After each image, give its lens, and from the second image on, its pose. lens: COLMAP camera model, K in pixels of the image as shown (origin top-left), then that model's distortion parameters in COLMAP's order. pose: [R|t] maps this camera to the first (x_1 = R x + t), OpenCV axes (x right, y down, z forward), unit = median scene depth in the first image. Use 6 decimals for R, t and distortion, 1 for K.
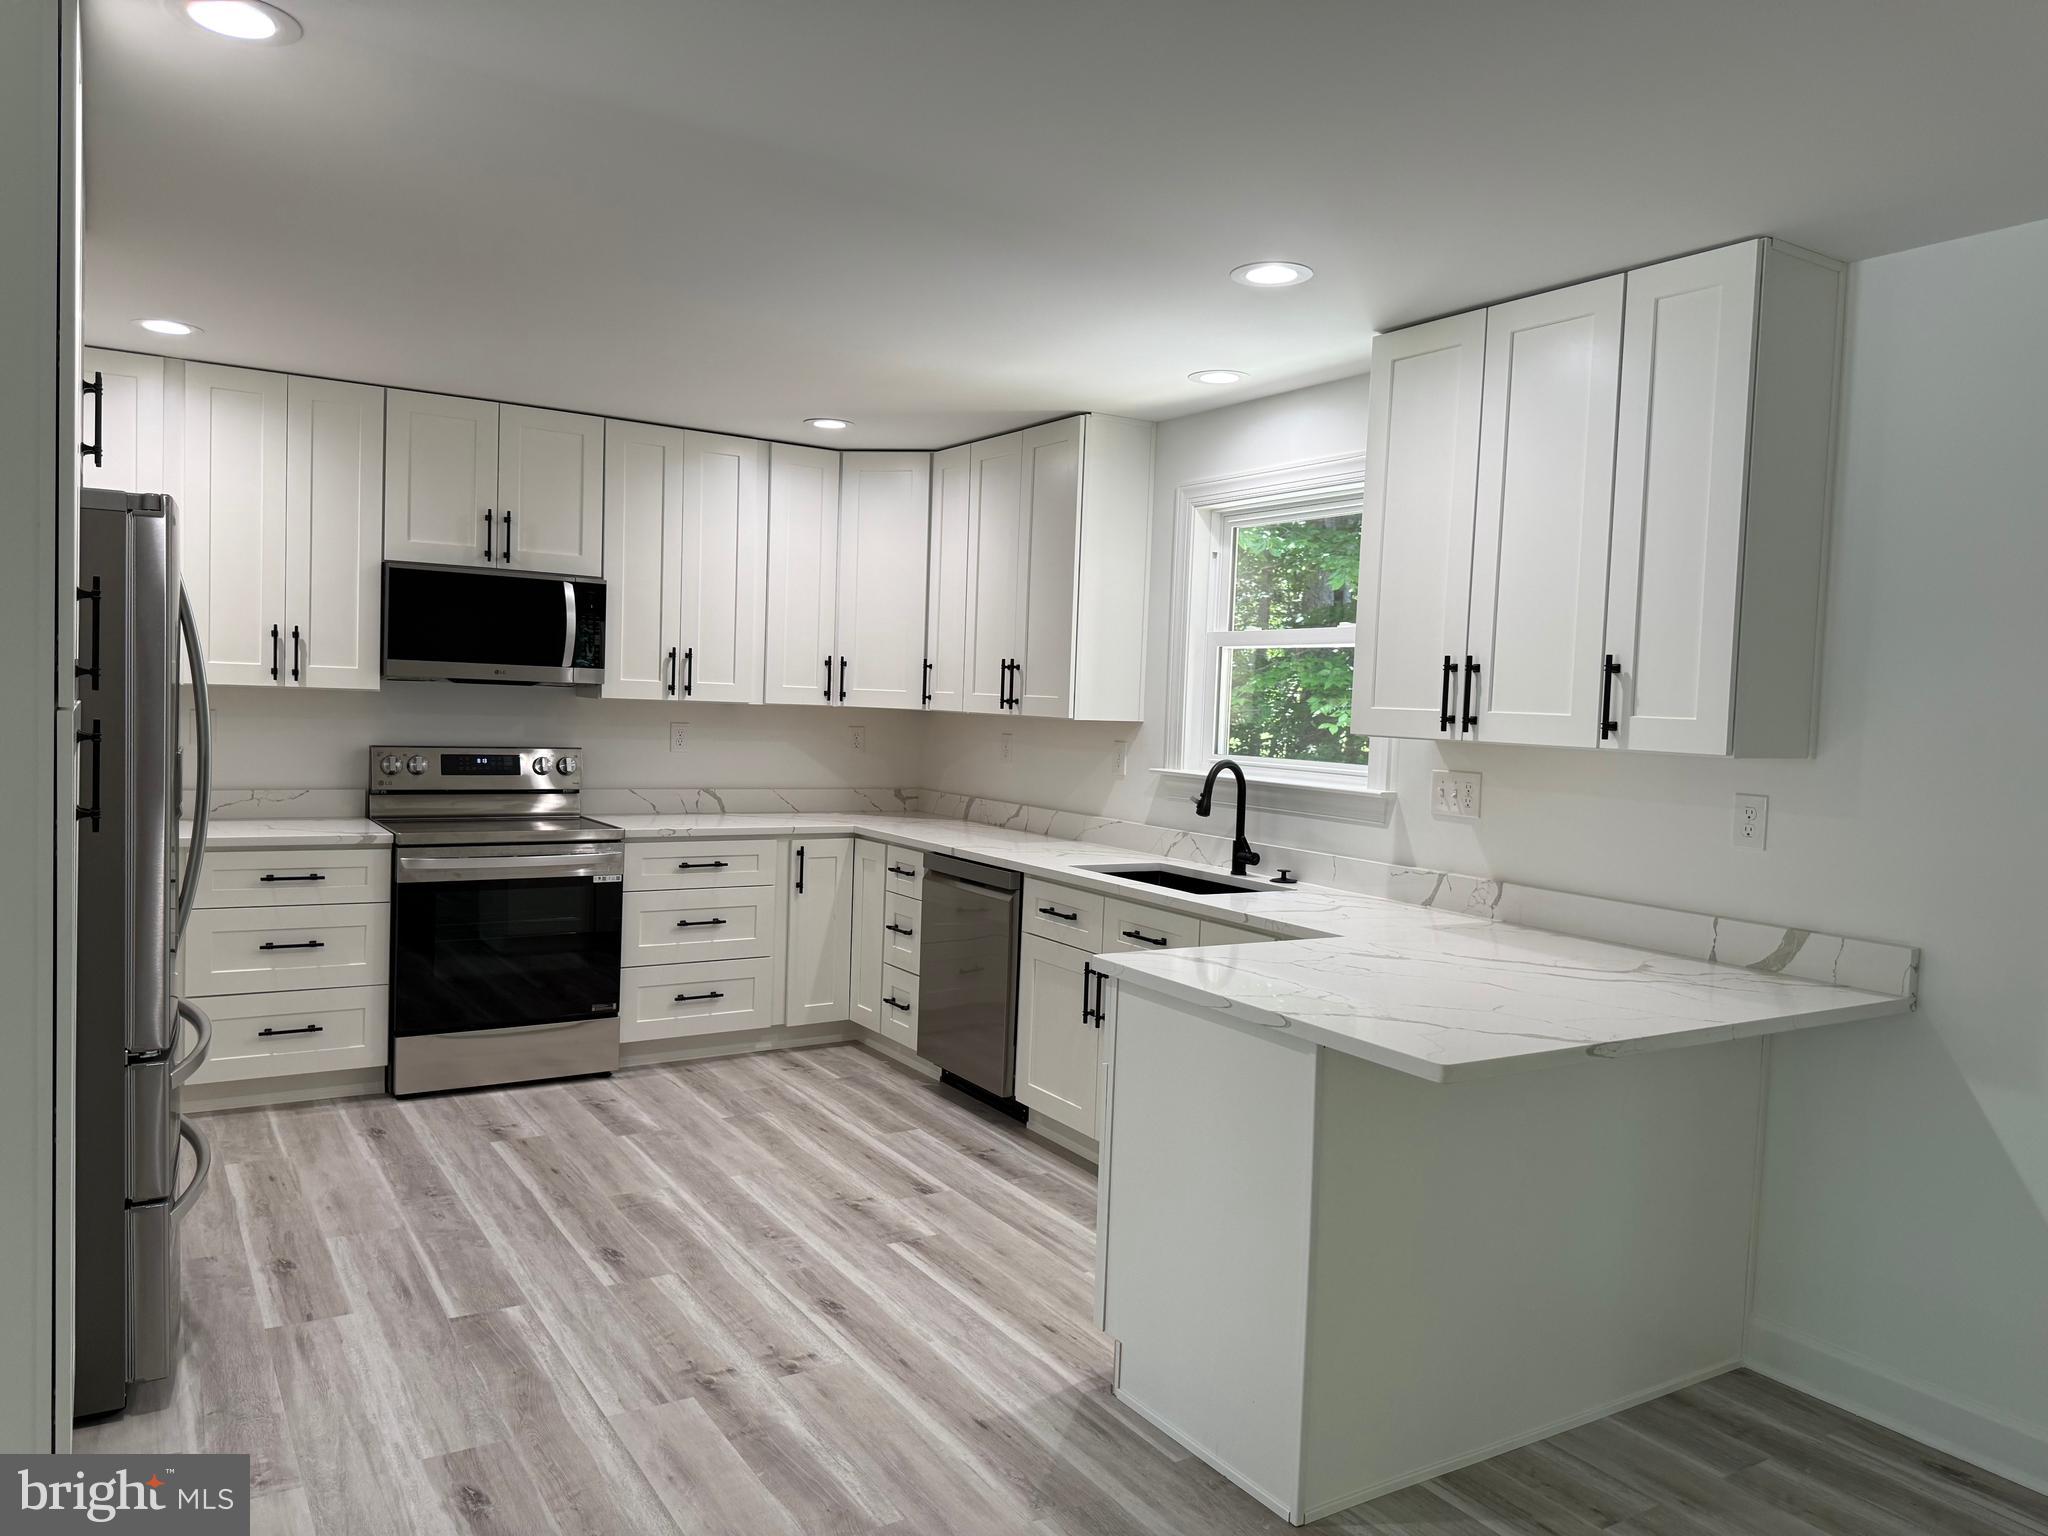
lens RADIAL K [[1429.0, 0, 1033.4], [0, 1429.0, 769.2], [0, 0, 1]] dist [0.095709, -0.134357]
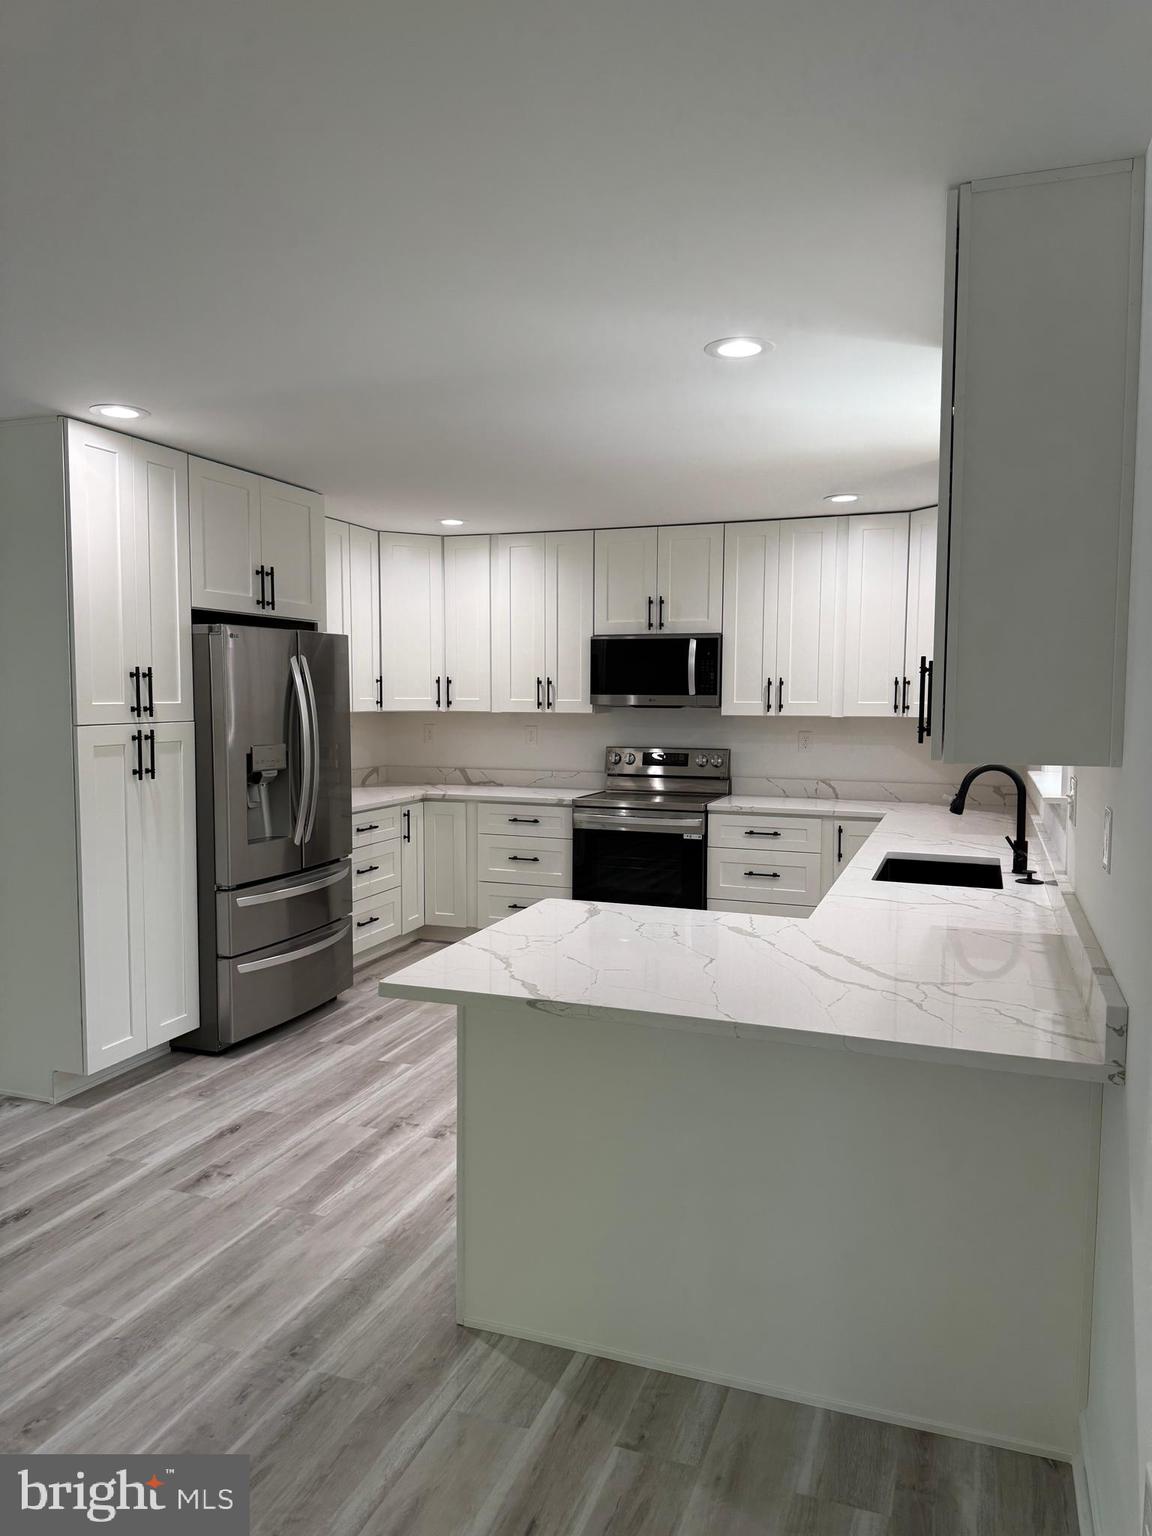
lens RADIAL K [[1071.8, 0, 583.6], [0, 1071.8, 742.6], [0, 0, 1]] dist [0.095709, -0.134357]
pose [[0.617612, -0.002864, -0.786478, 0.531002], [-0.024744, 0.999428, -0.023071, 0.008436], [0.786094, 0.033710, 0.617187, 0.241692]]
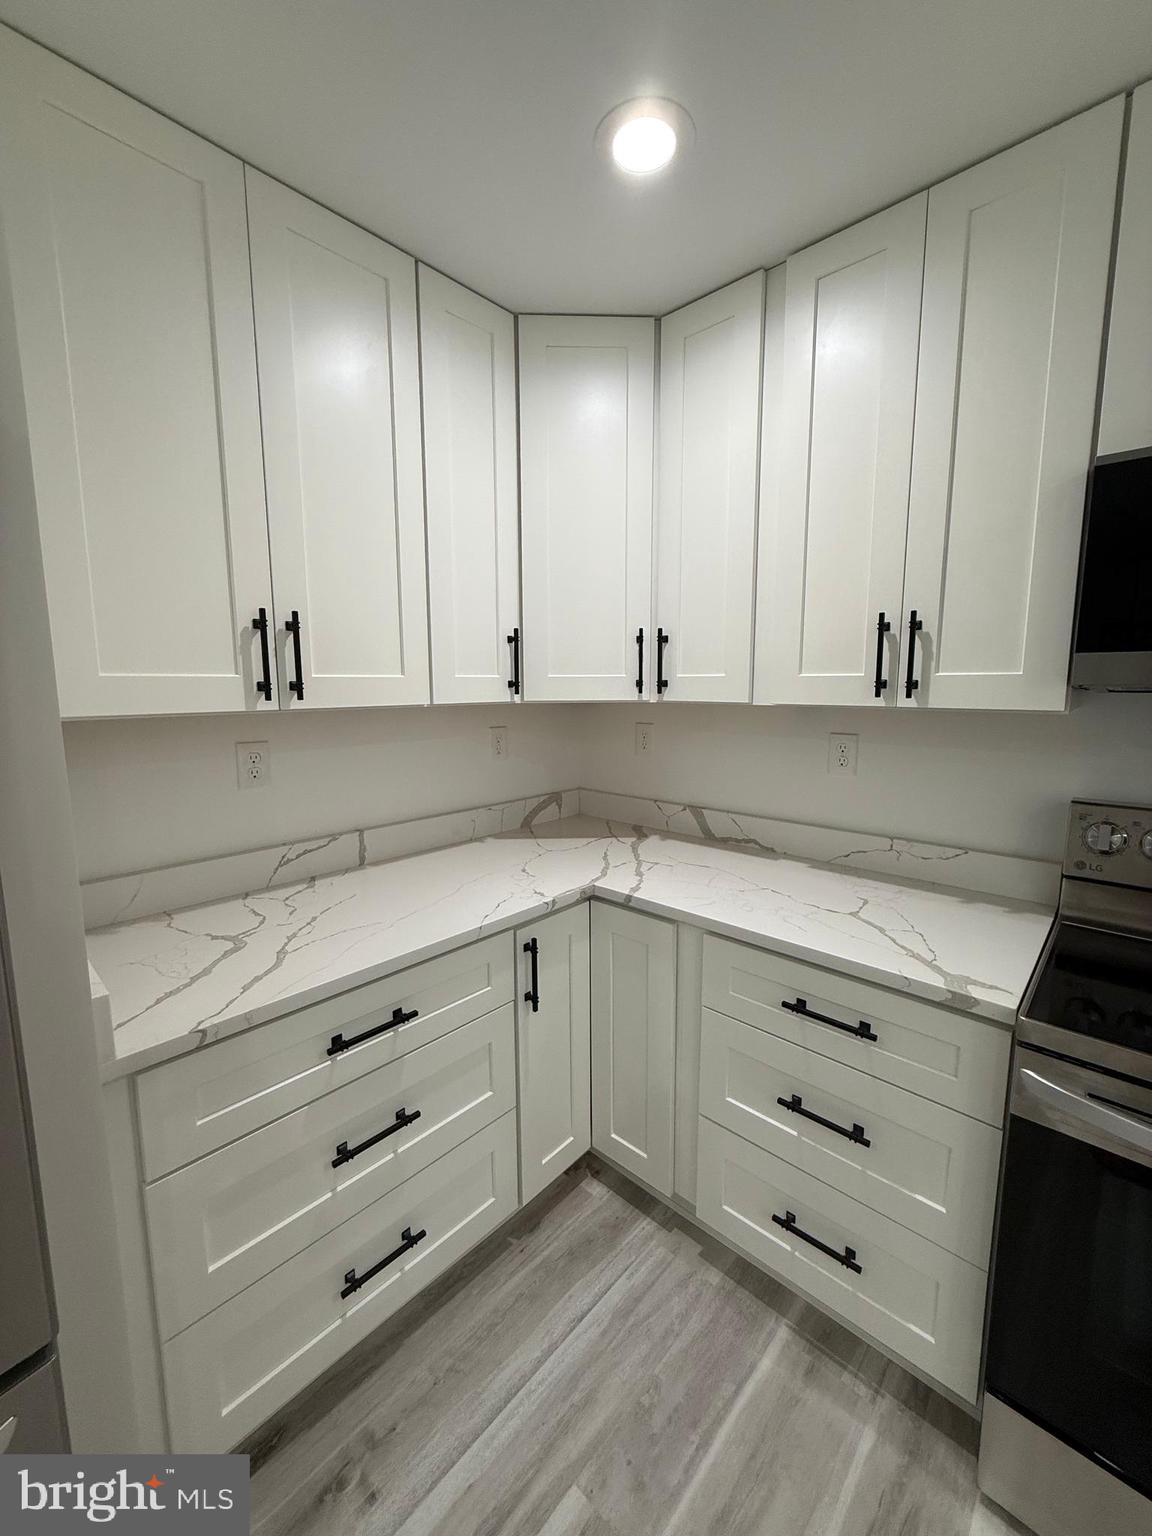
lens RADIAL K [[608.2, 0, 570.3], [0, 608.2, 765.6], [0, 0, 1]] dist [0.000034, -0.000265]
pose [[0.248890, 0.089127, -0.964422, -0.284833], [-0.041686, 0.995820, 0.081271, -0.046642], [0.967634, 0.019976, 0.251565, 0.790860]]
